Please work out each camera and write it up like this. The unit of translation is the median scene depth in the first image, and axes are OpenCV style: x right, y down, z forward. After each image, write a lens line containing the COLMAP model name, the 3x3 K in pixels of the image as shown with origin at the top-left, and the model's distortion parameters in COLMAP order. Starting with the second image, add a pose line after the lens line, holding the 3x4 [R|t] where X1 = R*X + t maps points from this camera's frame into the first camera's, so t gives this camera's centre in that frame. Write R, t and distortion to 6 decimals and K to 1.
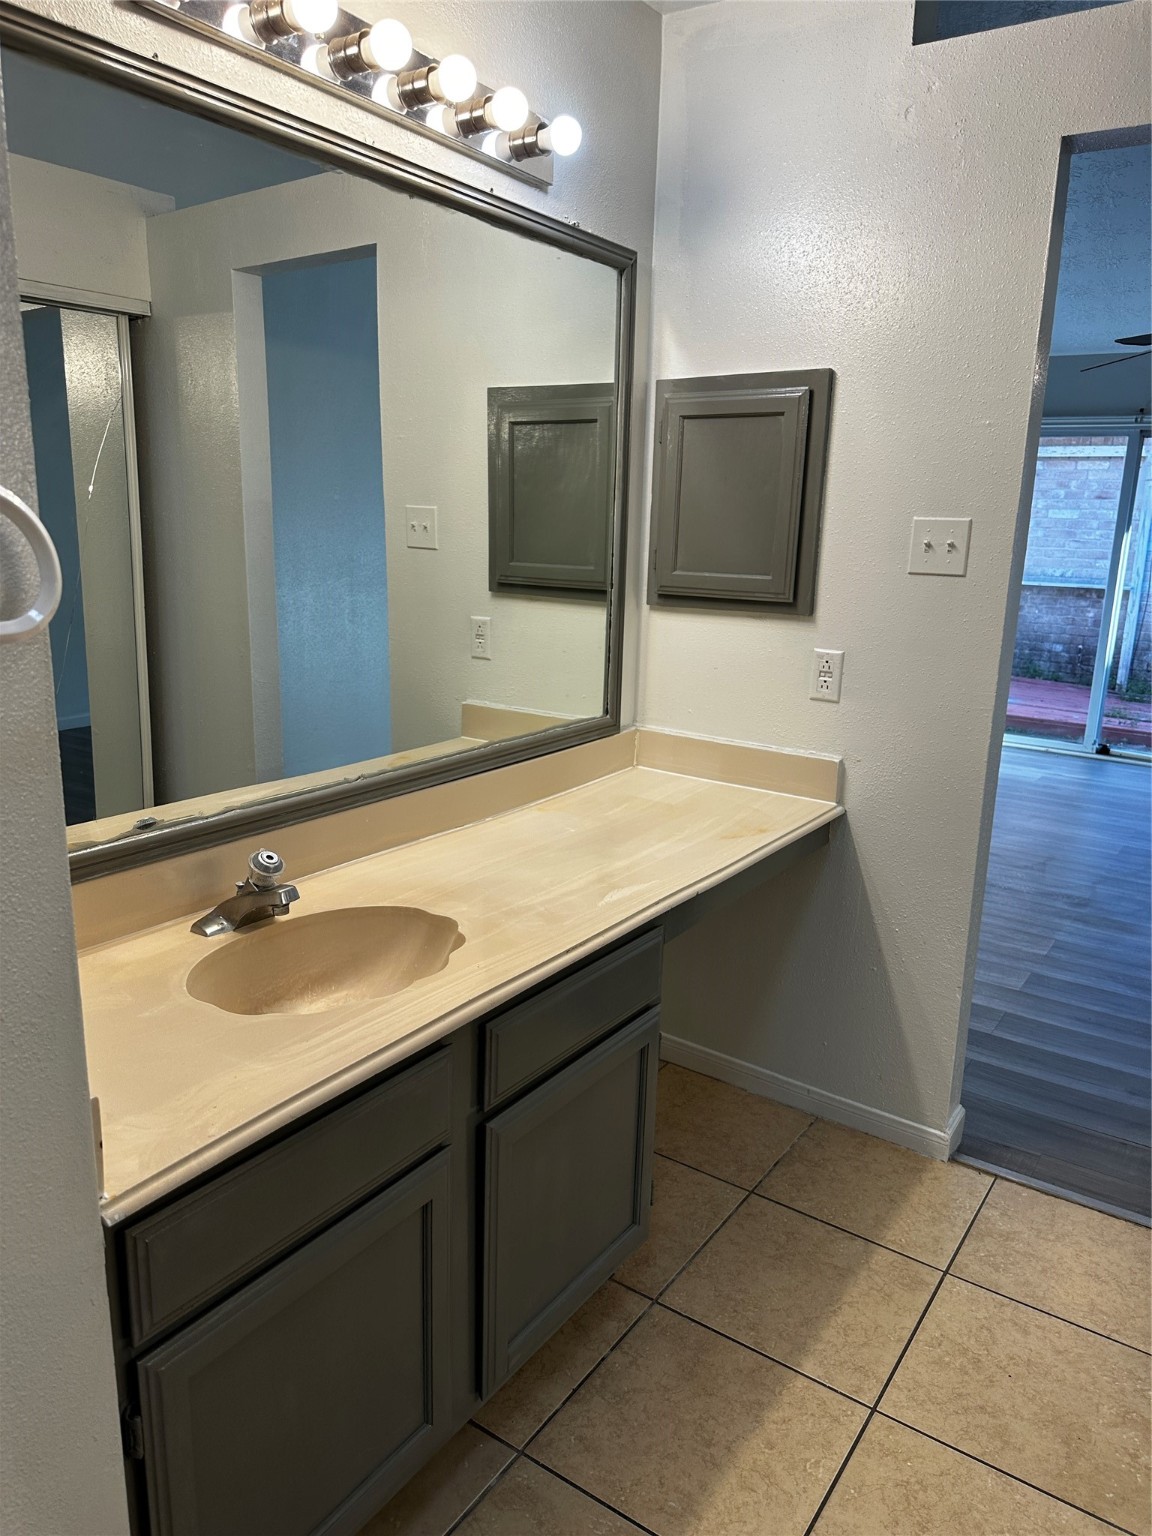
lens RADIAL K [[1086.1, 0, 573.3], [0, 1086.1, 771.5], [0, 0, 1]] dist [0.043924, -0.057162]
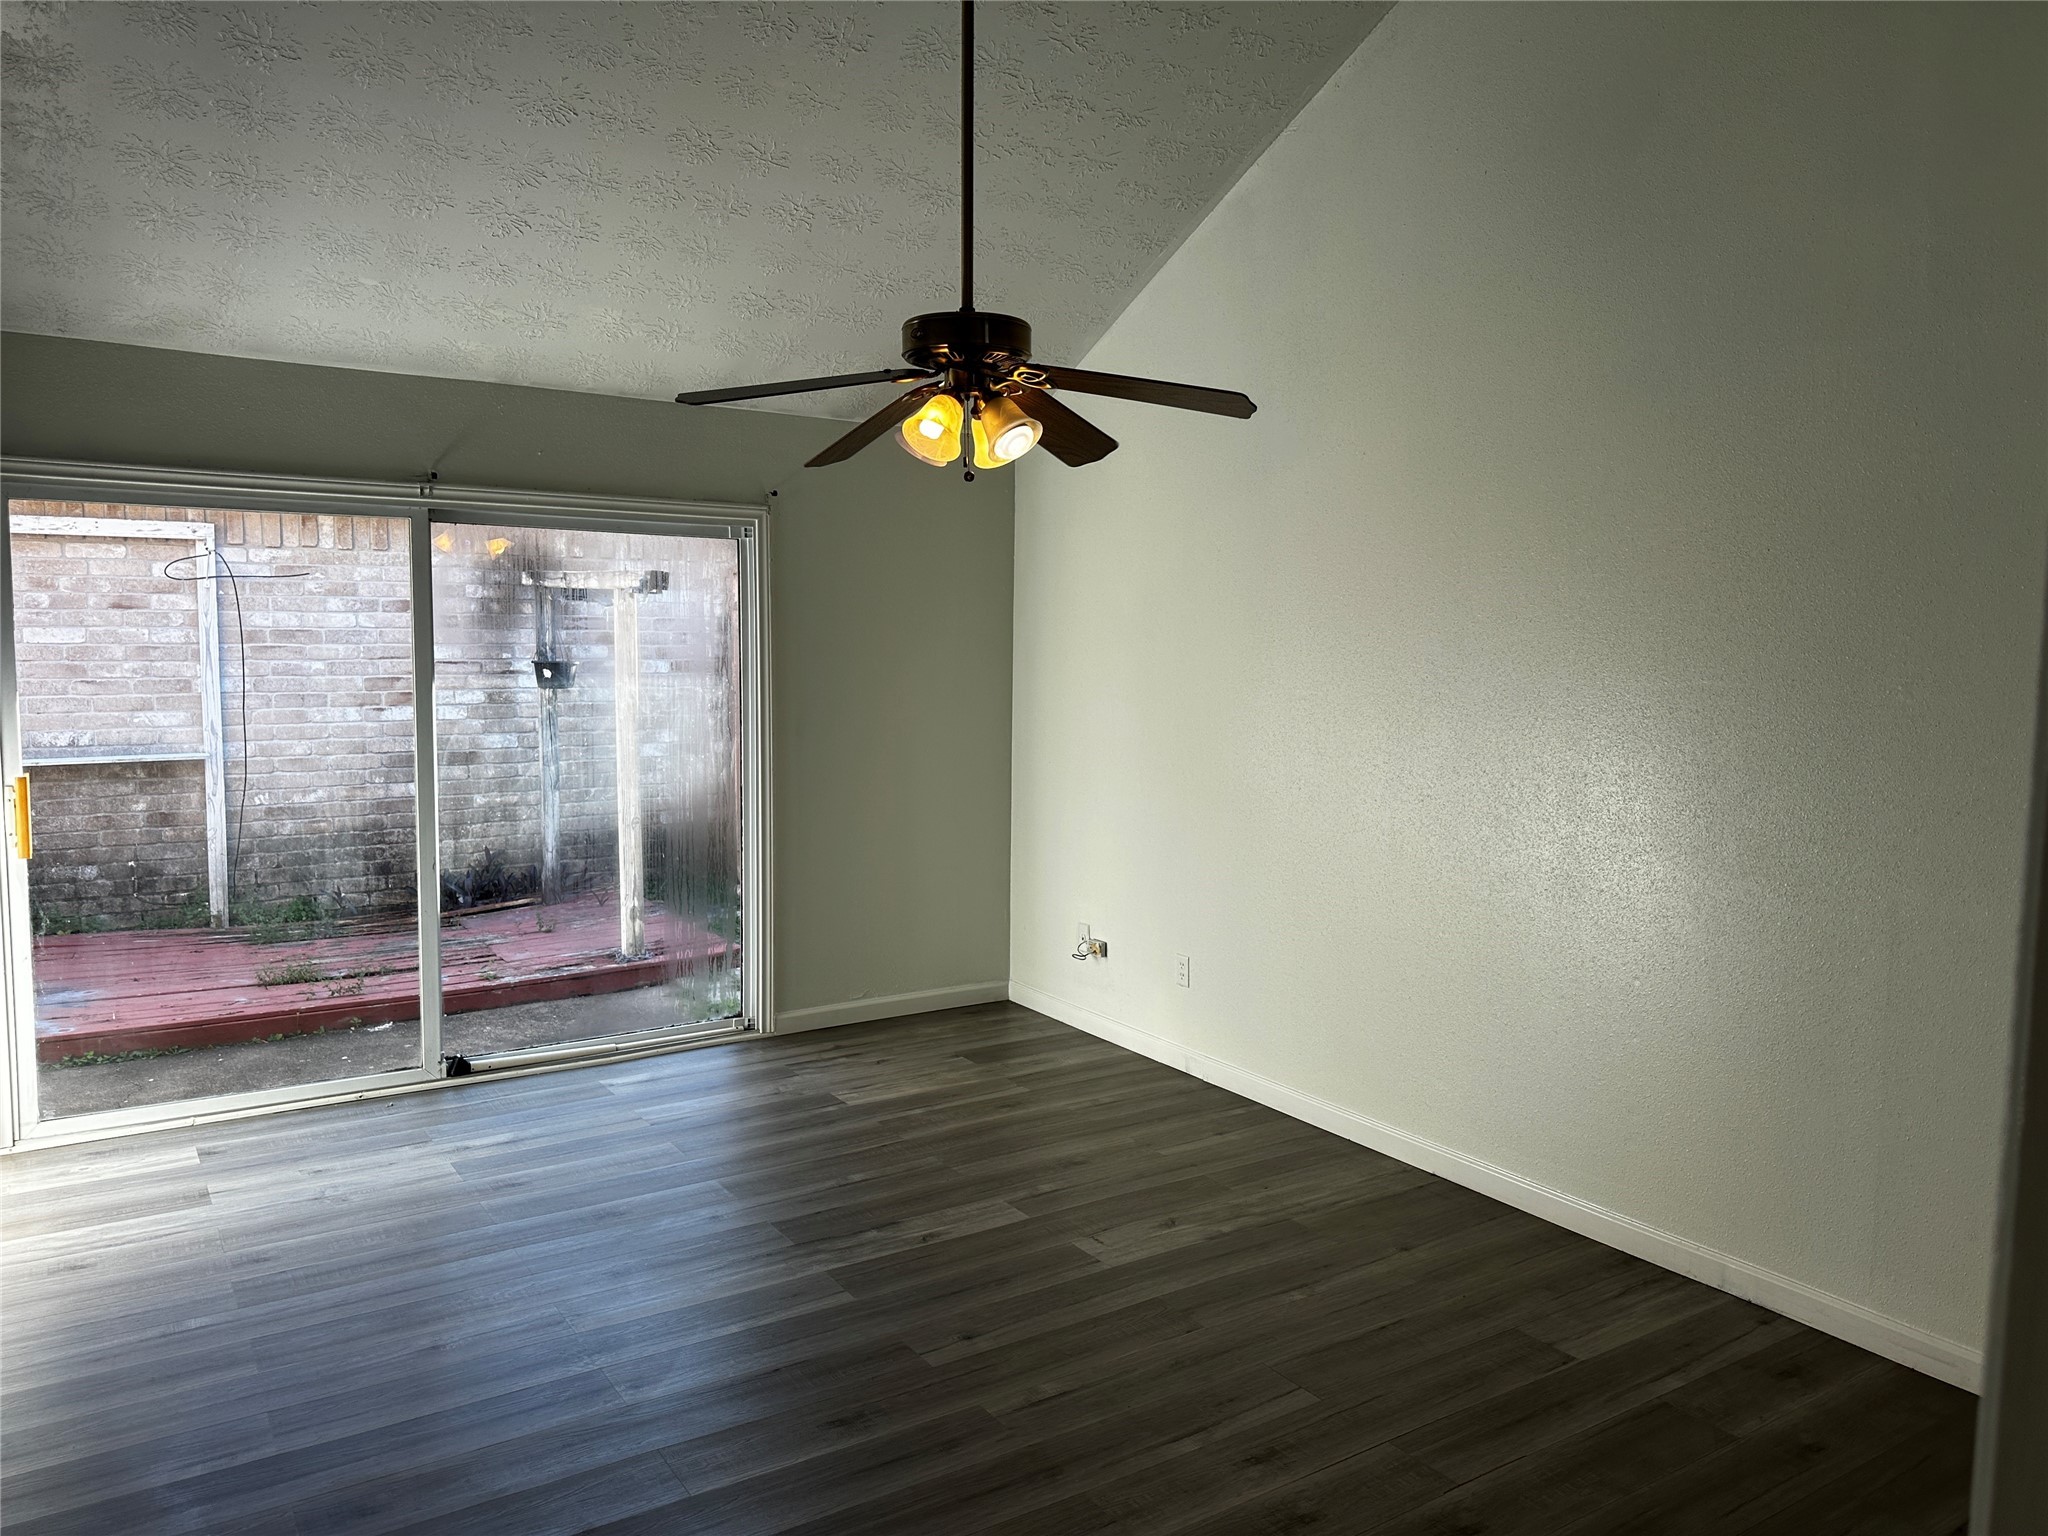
lens RADIAL K [[1448.2, 0, 1024.9], [0, 1448.2, 762.5], [0, 0, 1]] dist [0.043924, -0.057162]
pose [[0.385976, -0.109725, 0.915960, -0.044493], [0.217835, 0.975663, 0.025084, -0.086812], [-0.896421, 0.189846, 0.400485, 0.285833]]
